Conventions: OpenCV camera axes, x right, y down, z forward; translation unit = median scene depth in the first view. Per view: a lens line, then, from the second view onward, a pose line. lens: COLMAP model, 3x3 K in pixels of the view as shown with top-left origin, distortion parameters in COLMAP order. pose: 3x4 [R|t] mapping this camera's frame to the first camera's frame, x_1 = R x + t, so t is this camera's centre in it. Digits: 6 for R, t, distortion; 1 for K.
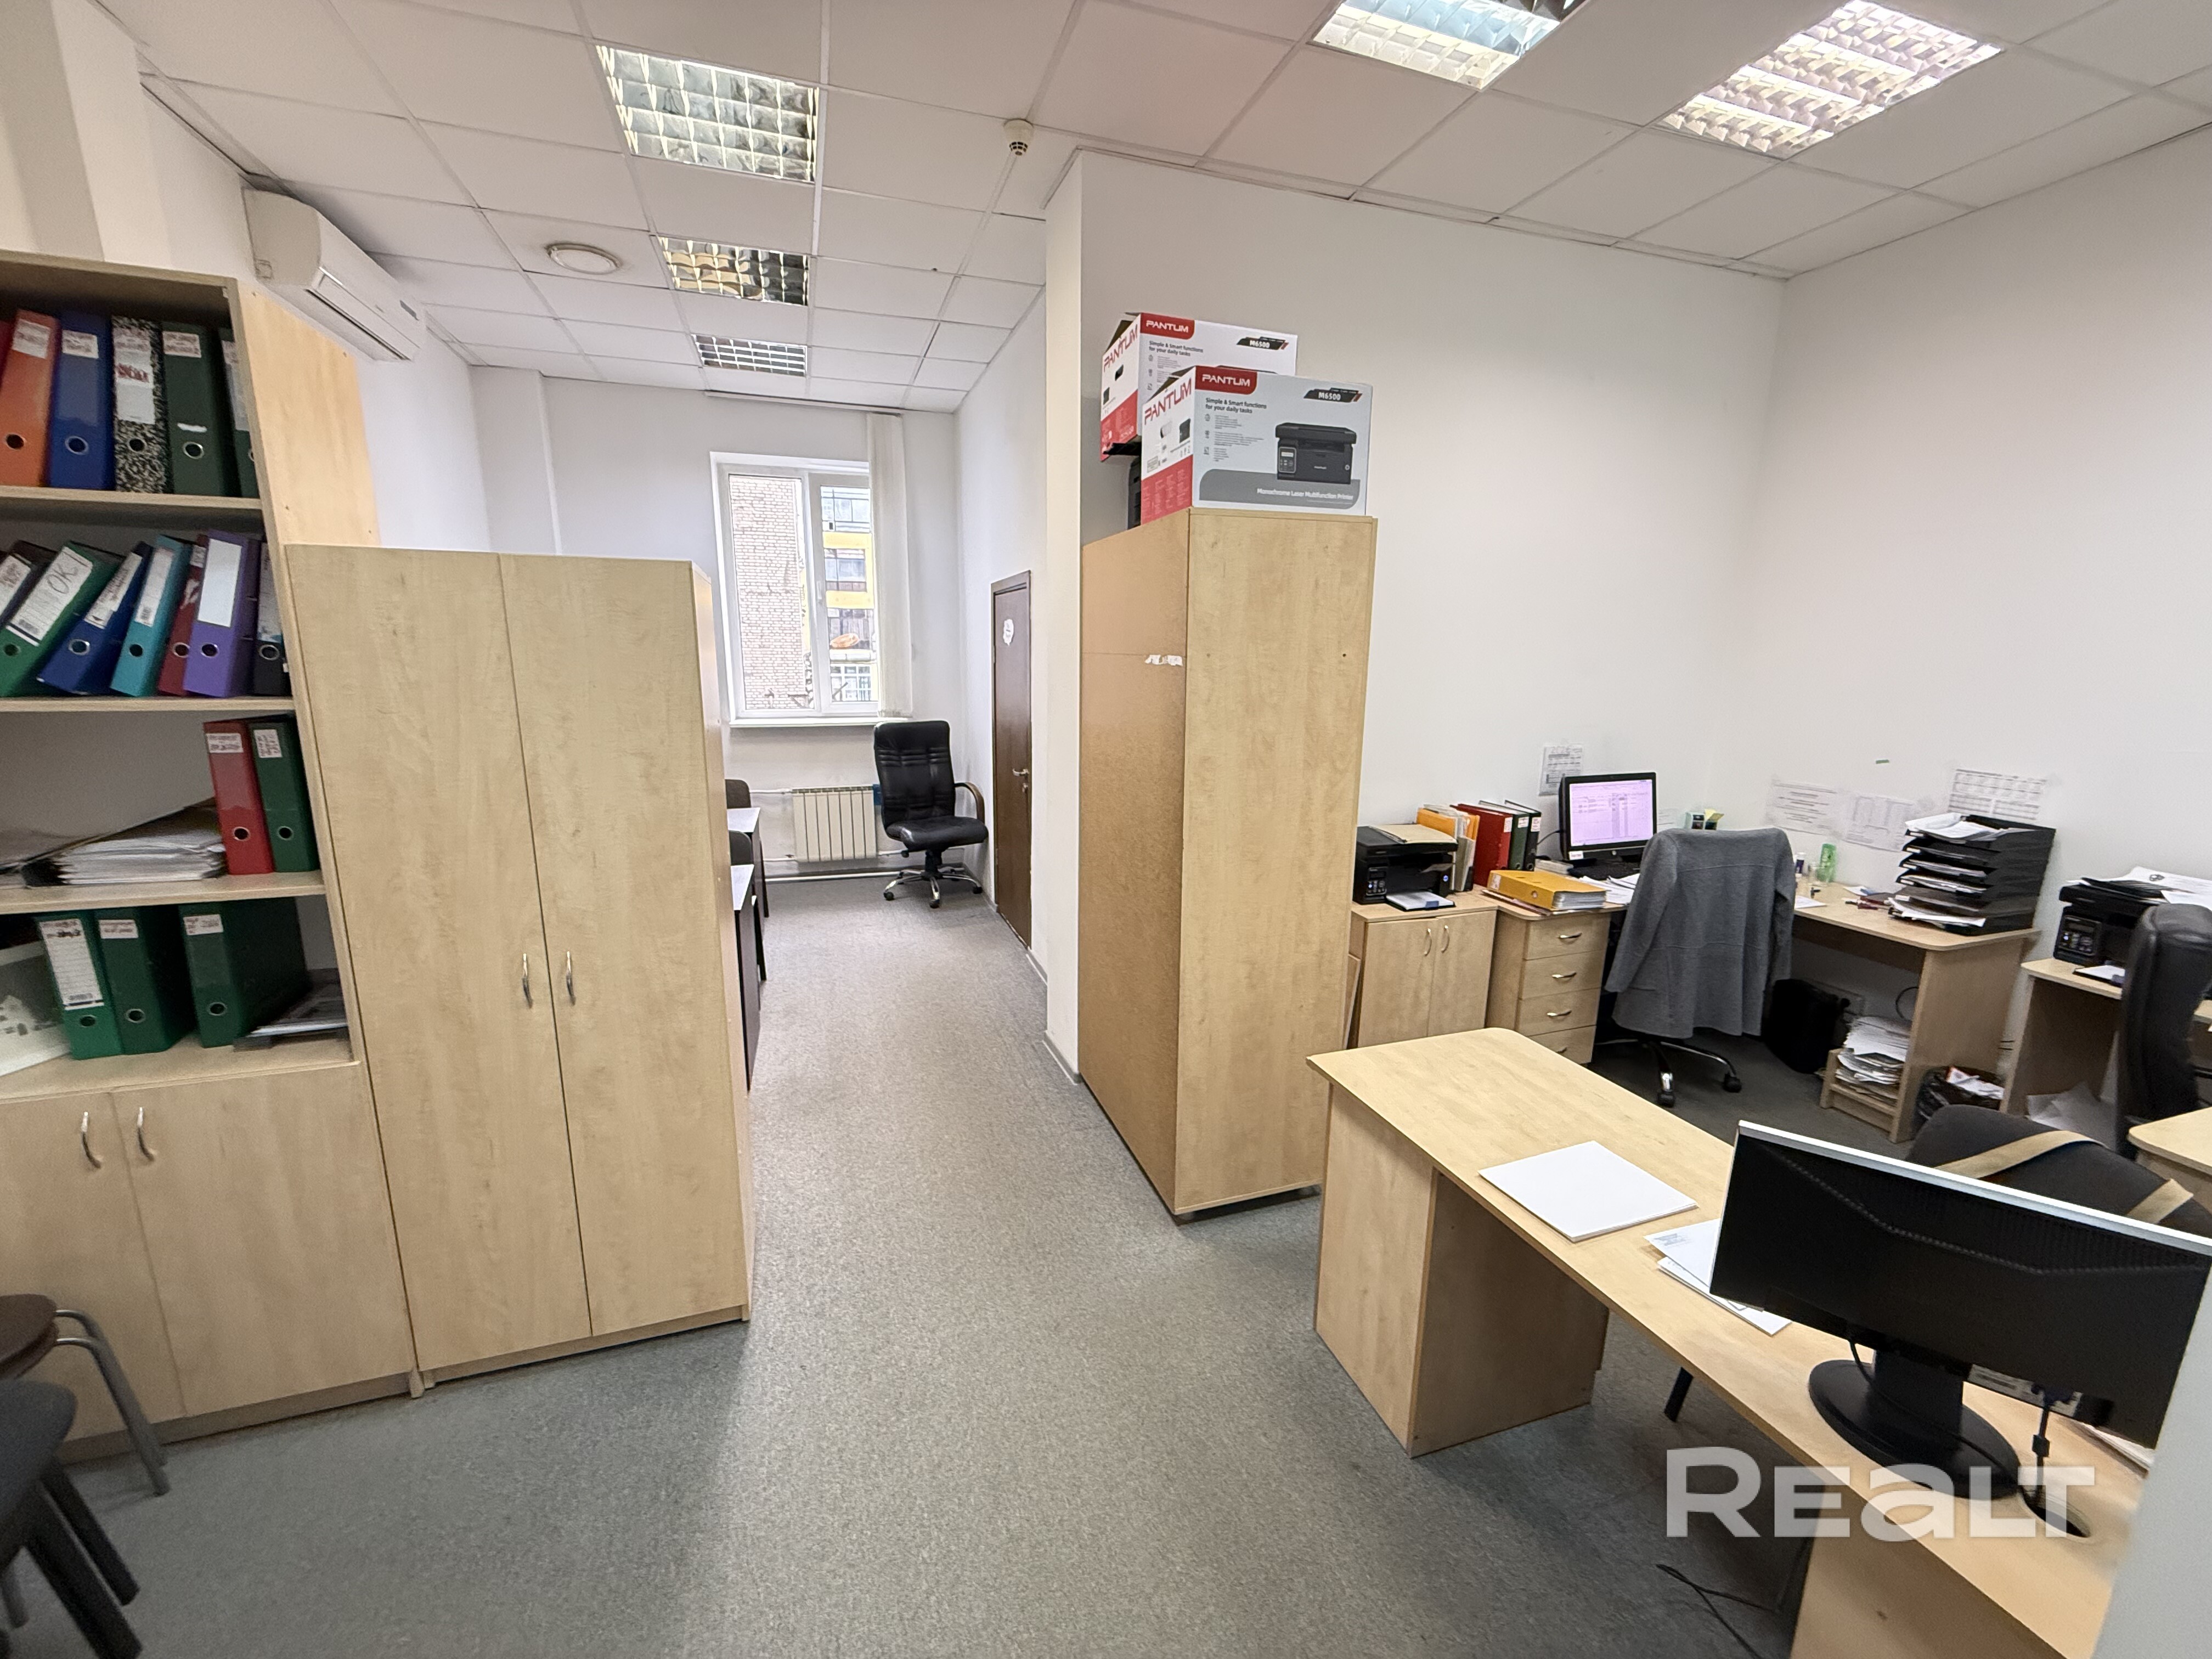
lens RADIAL K [[877.0, 0, 1103.3], [0, 877.0, 830.5], [0, 0, 1]] dist [-0.002082, -0.001386]
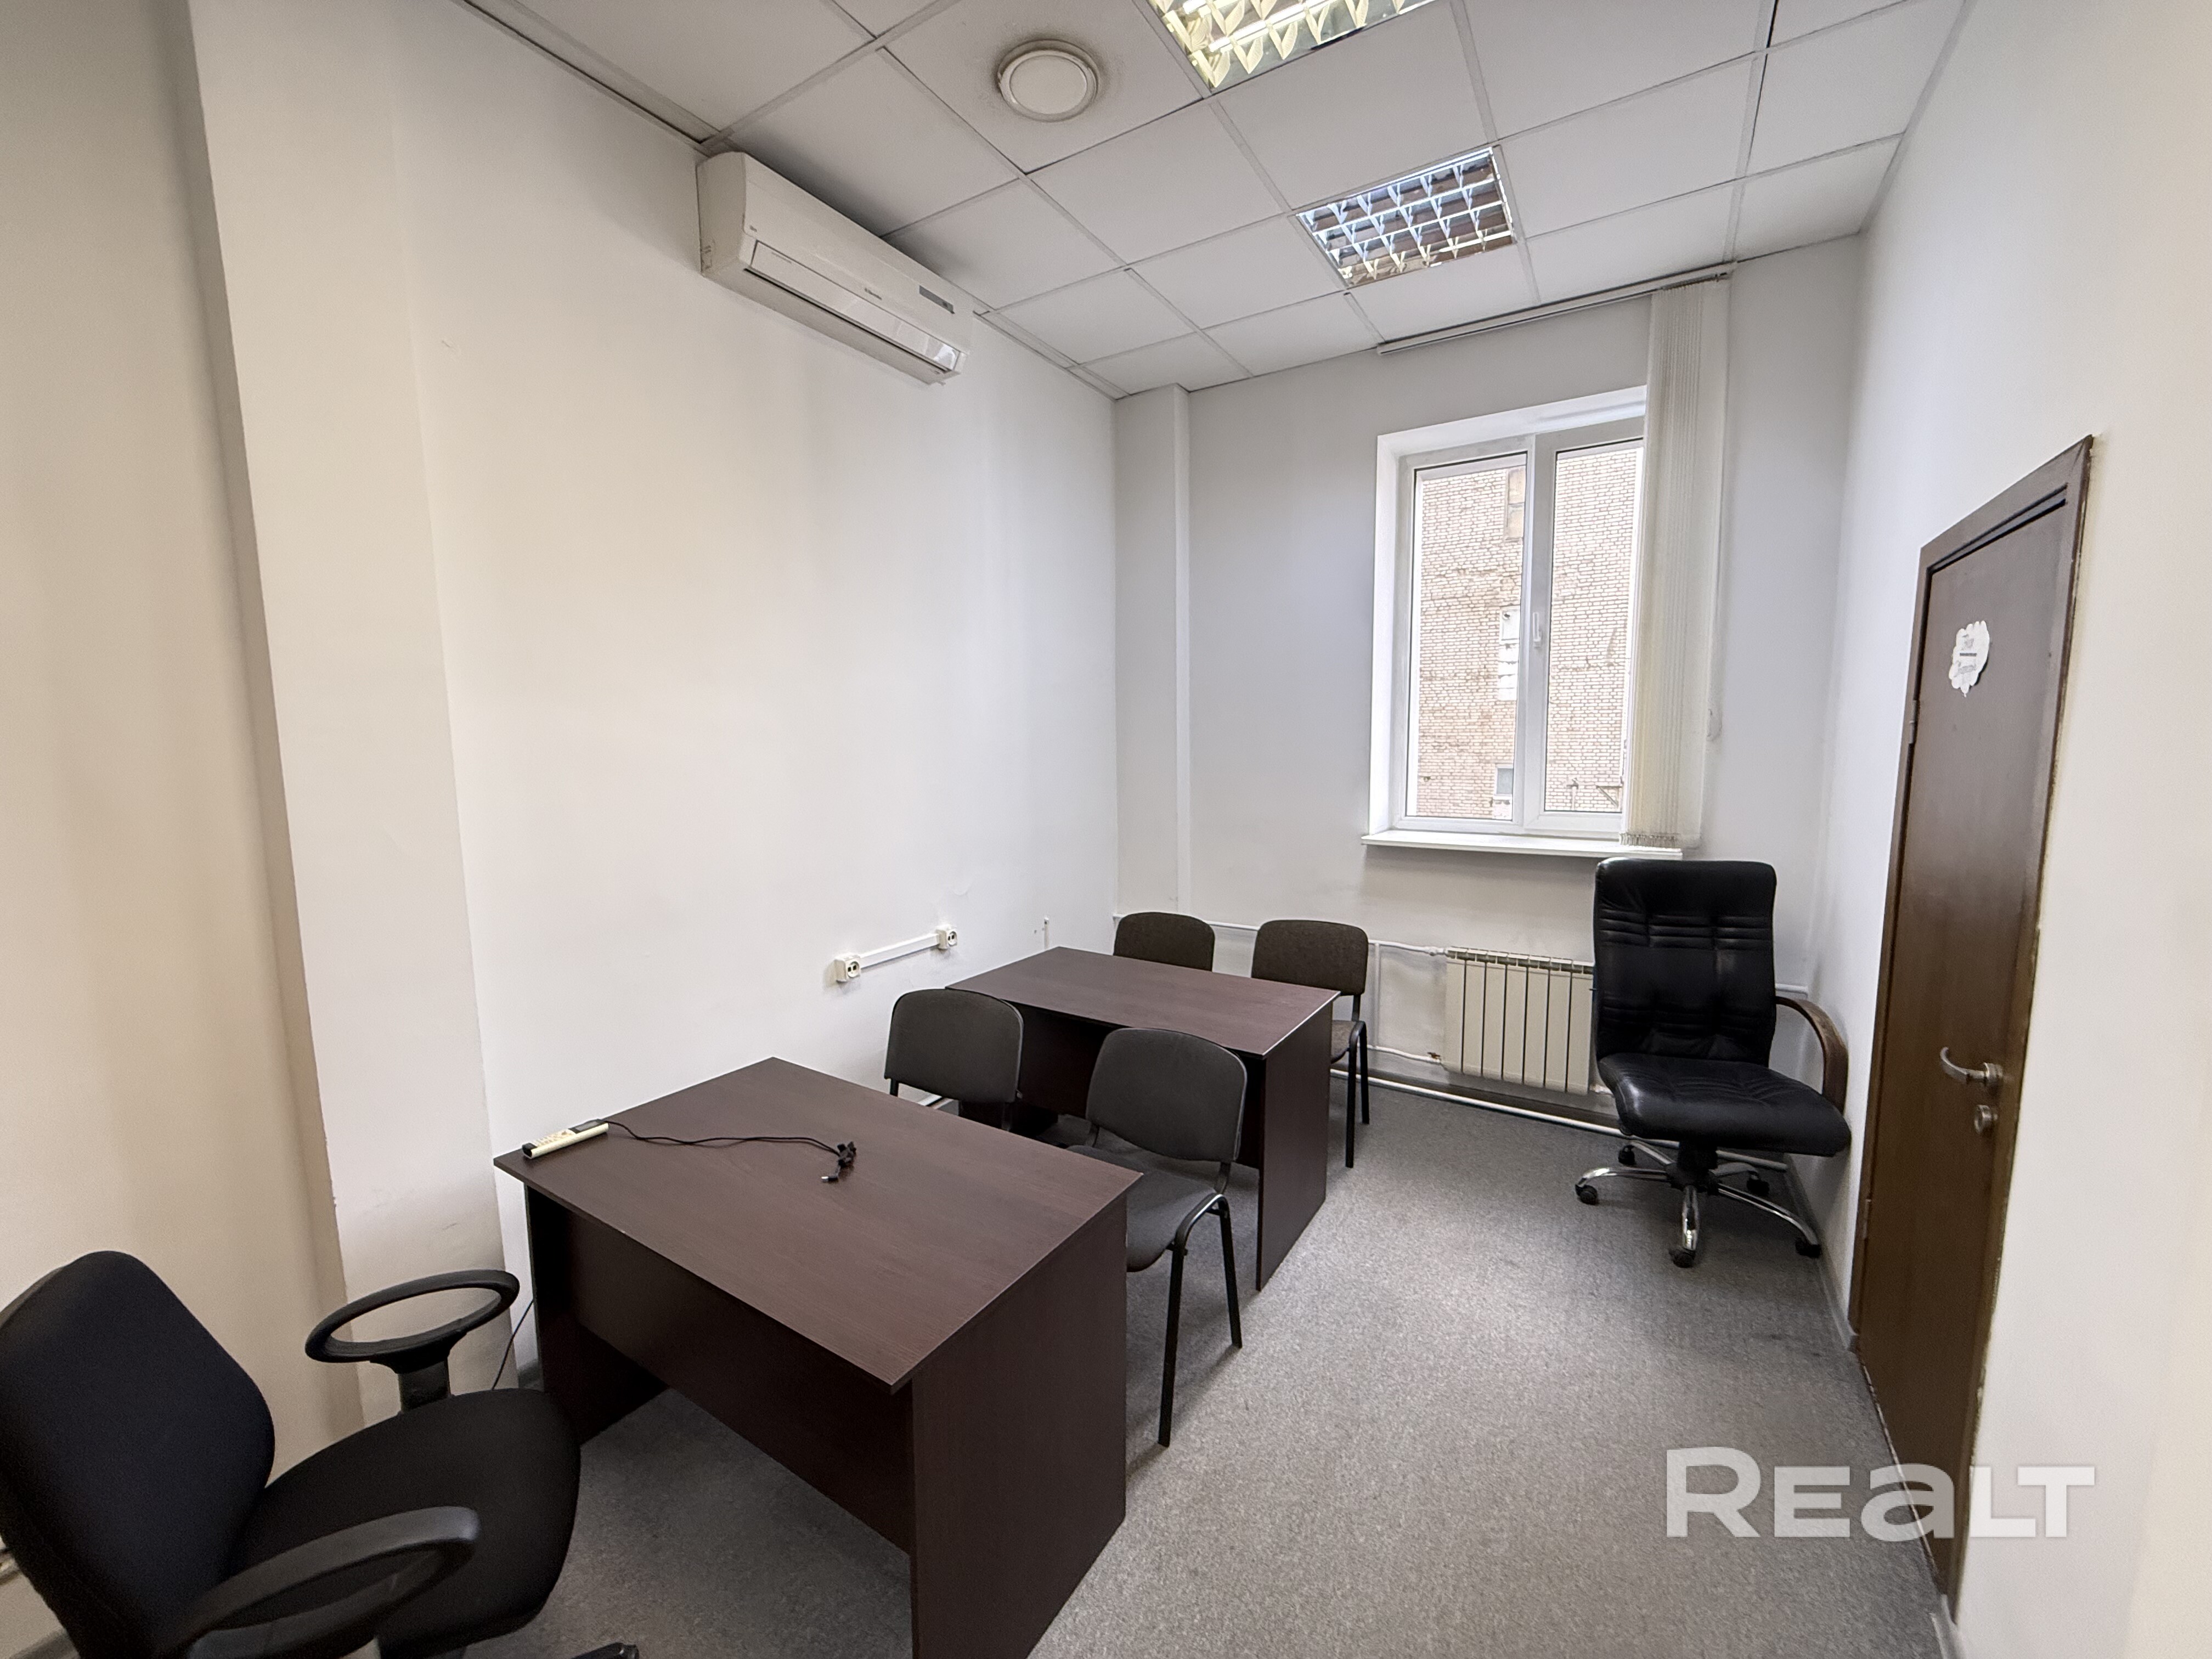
lens RADIAL K [[877.0, 0, 1098.6], [0, 877.0, 828.0], [0, 0, 1]] dist [-0.002082, -0.001386]
pose [[0.633815, 0.066480, -0.770623, -0.044598], [-0.141777, 0.989405, -0.031254, -0.079262], [0.760380, 0.129066, 0.636525, 0.424313]]
